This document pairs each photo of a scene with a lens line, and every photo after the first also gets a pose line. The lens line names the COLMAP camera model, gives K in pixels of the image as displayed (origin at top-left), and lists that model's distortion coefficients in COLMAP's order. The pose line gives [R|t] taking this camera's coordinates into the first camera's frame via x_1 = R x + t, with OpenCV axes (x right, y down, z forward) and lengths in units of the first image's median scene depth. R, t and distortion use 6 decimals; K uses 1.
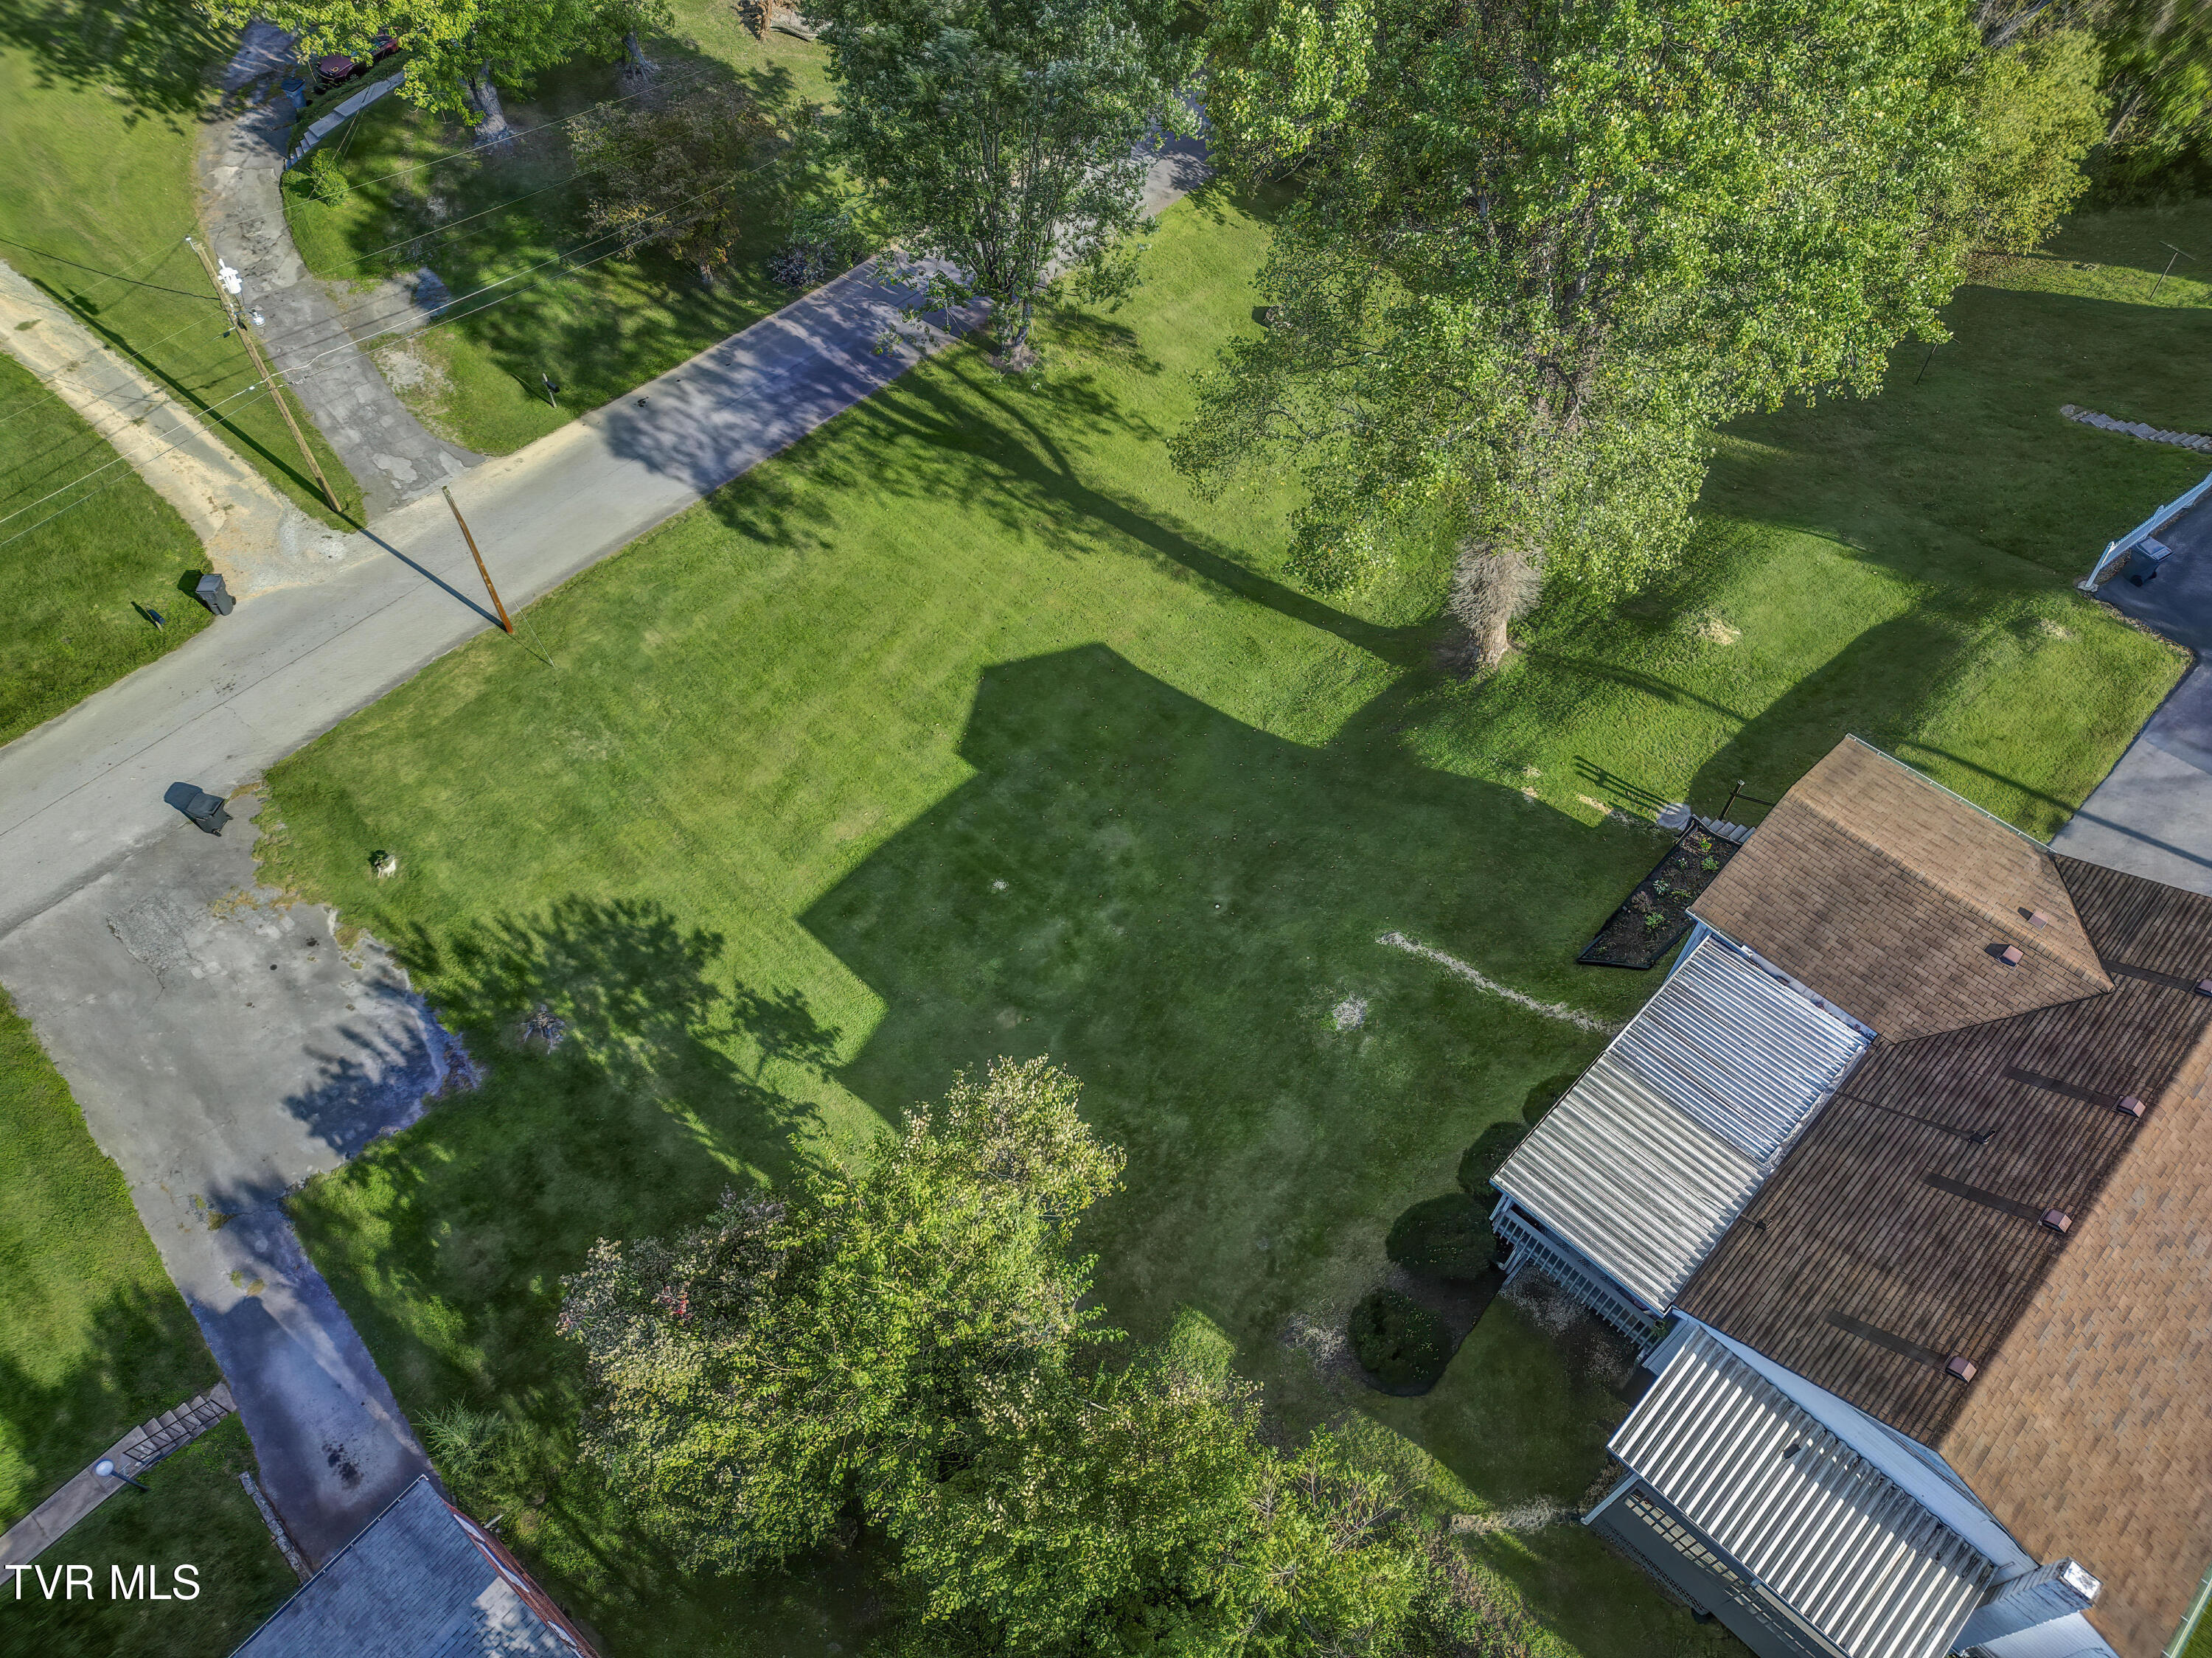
lens RADIAL K [[1519.7, 0, 1092.3], [0, 1519.7, 855.3], [0, 0, 1]] dist [0.070770, -0.080163]
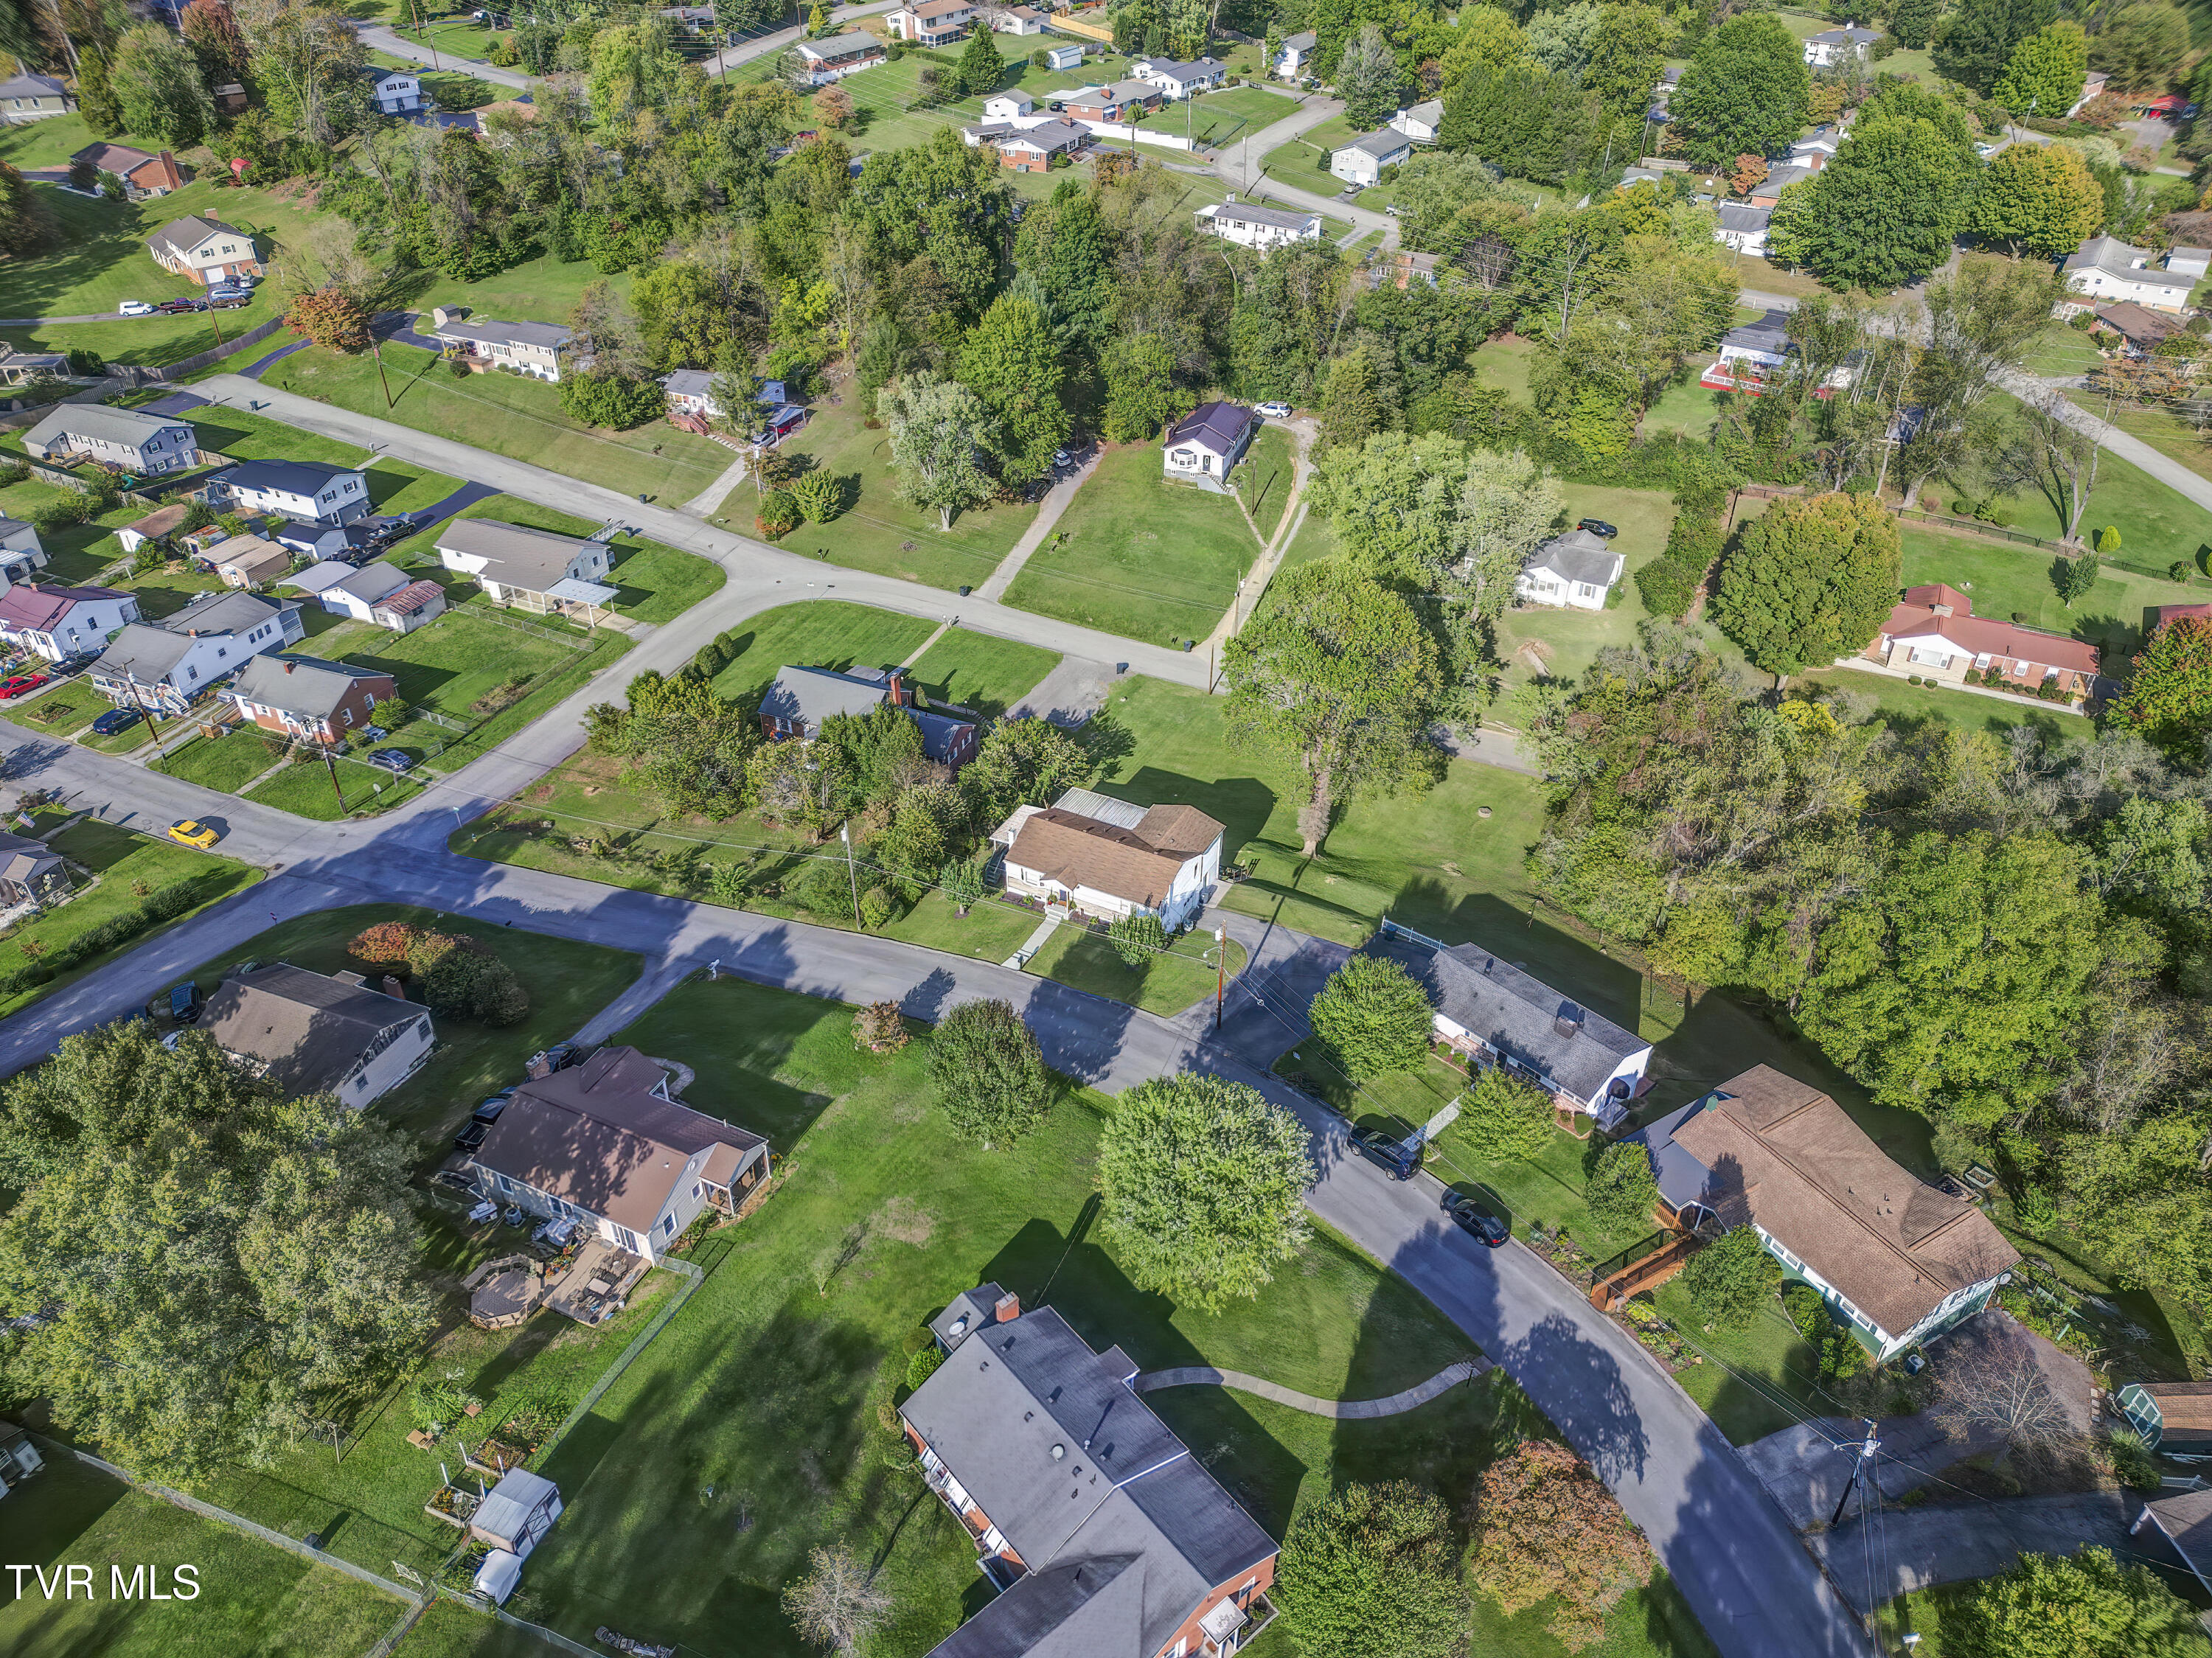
lens RADIAL K [[1547.6, 0, 1096.8], [0, 1547.6, 830.0], [0, 0, 1]] dist [0.091810, -0.123775]
pose [[0.290882, 0.552927, -0.780807, 2.620500], [-0.783021, 0.606537, 0.137812, -0.269313], [0.549788, 0.571301, 0.609384, -1.138865]]
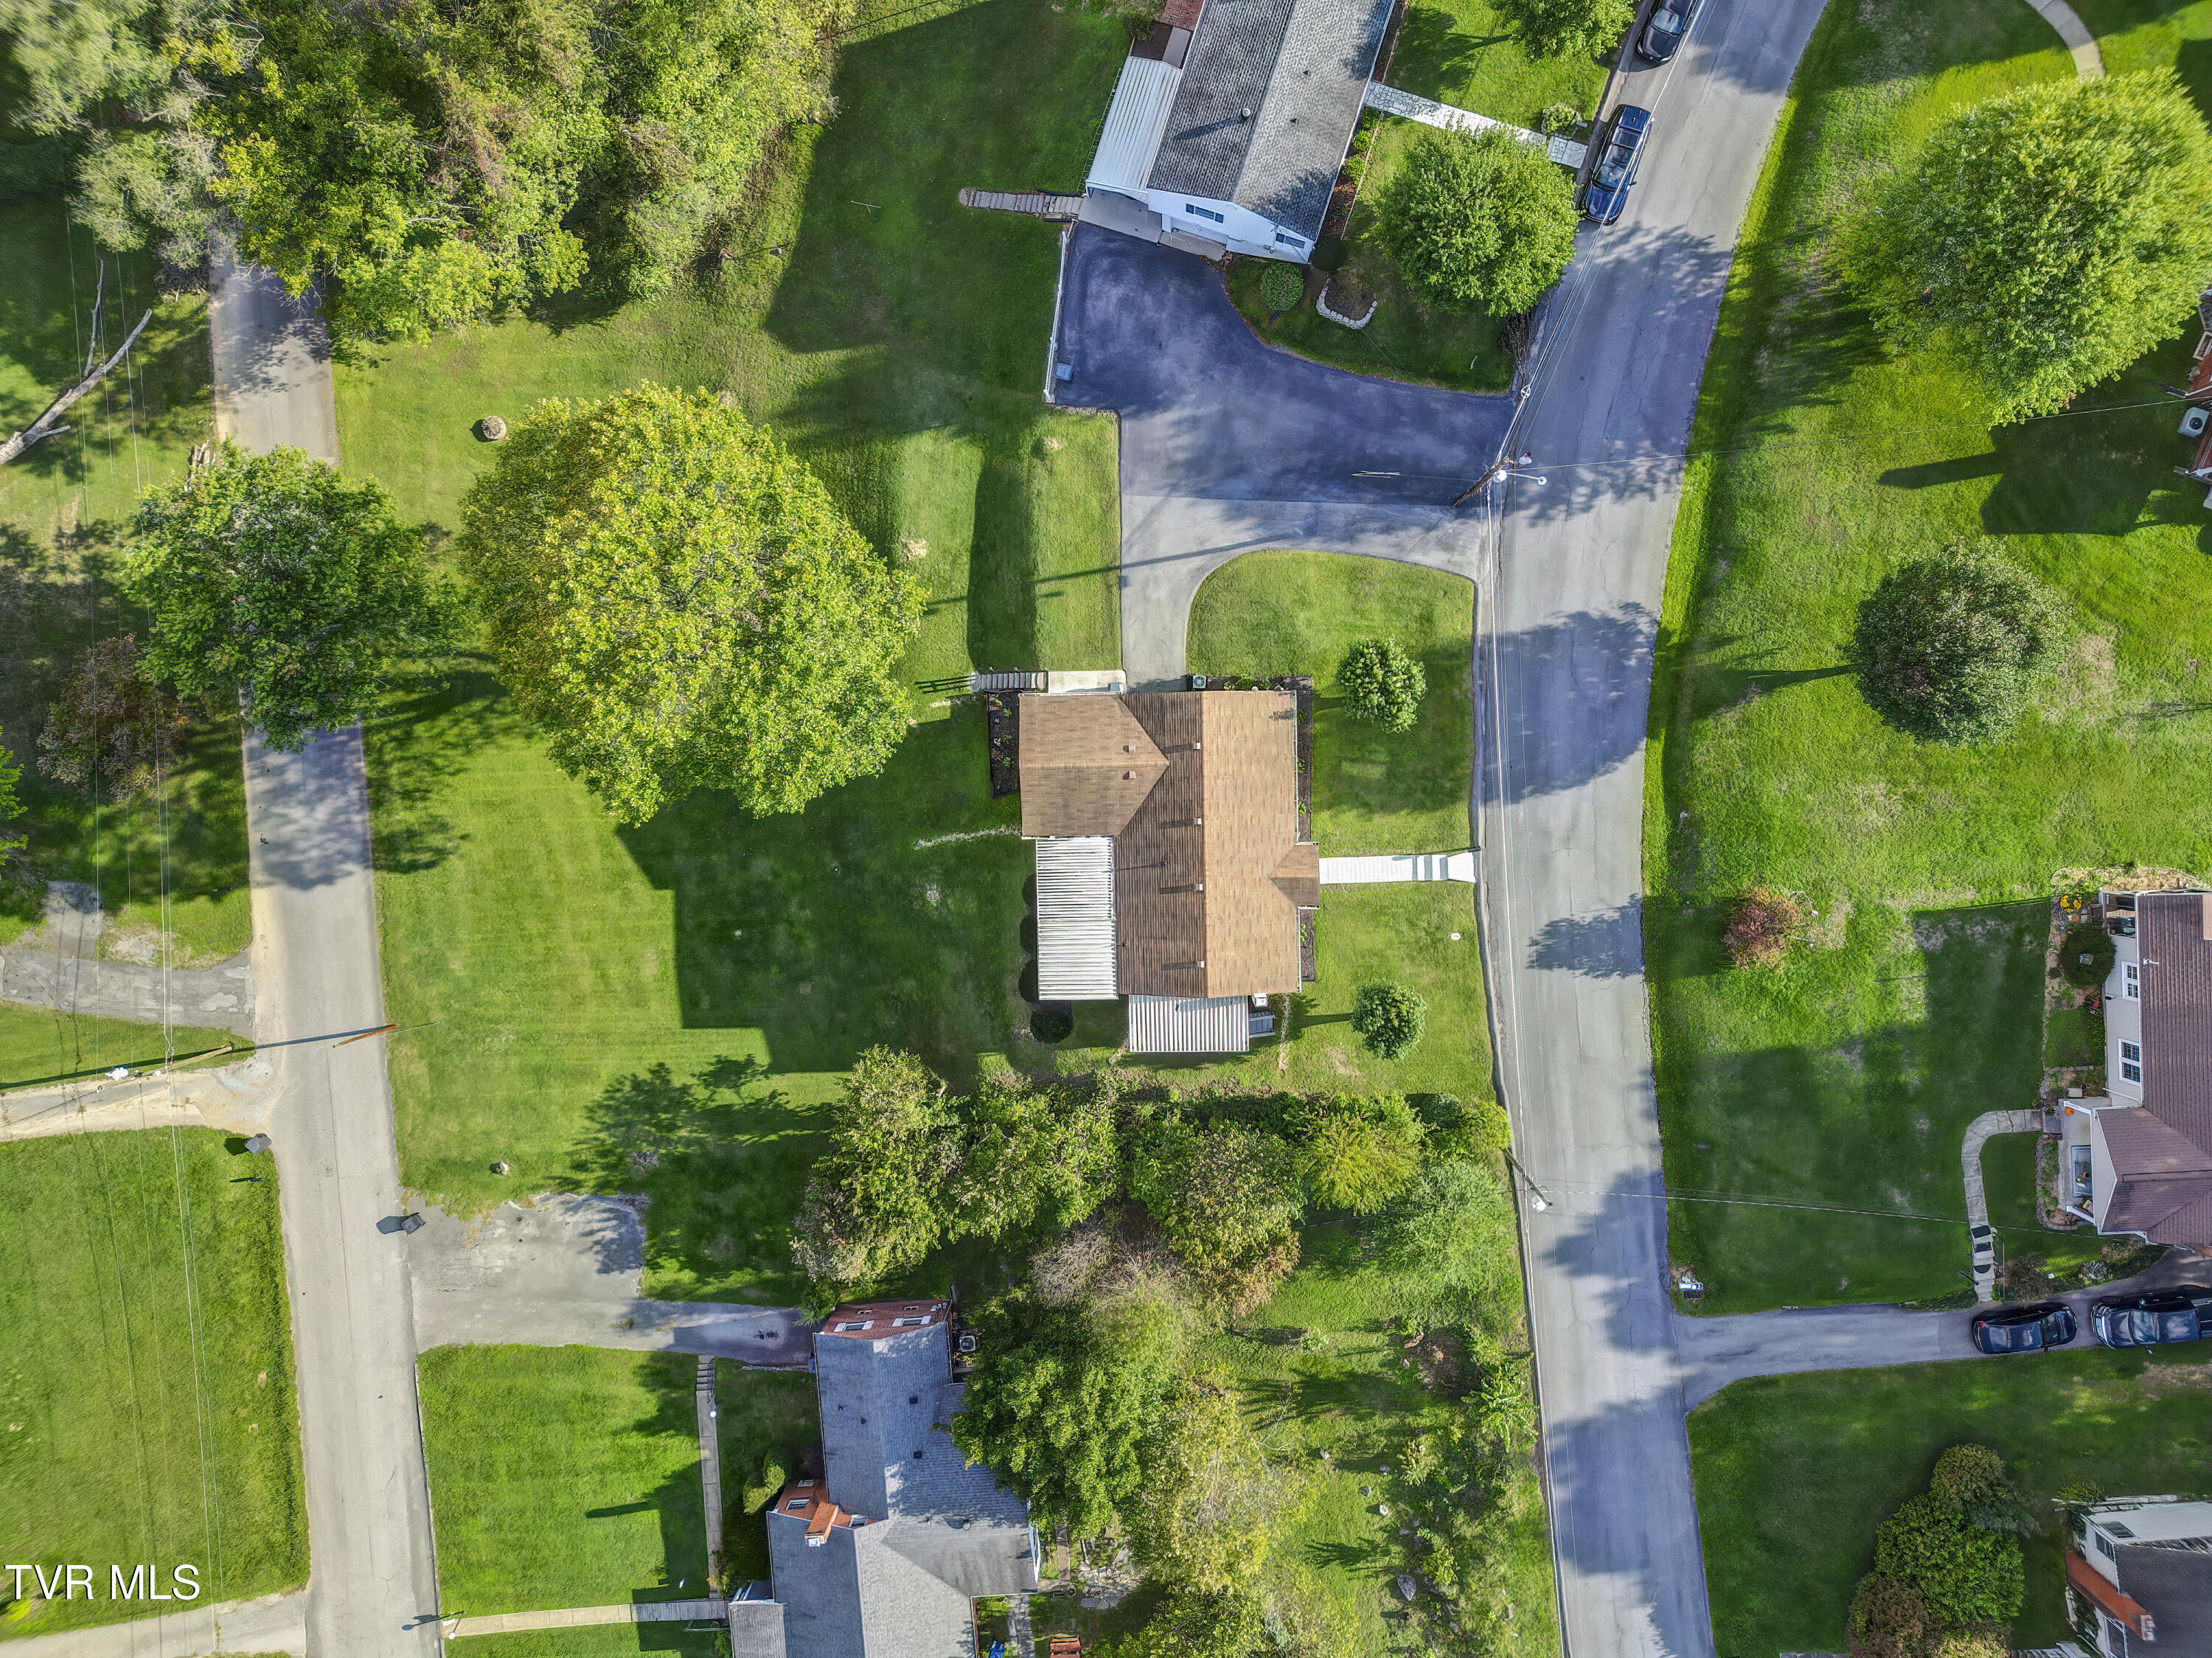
lens RADIAL K [[1519.7, 0, 1092.3], [0, 1519.7, 855.3], [0, 0, 1]] dist [0.070770, -0.080163]
pose [[0.698269, -0.714254, -0.047545, 0.395006], [0.599749, 0.547481, 0.583580, -0.857597], [-0.390794, -0.436011, 0.810663, -0.615364]]
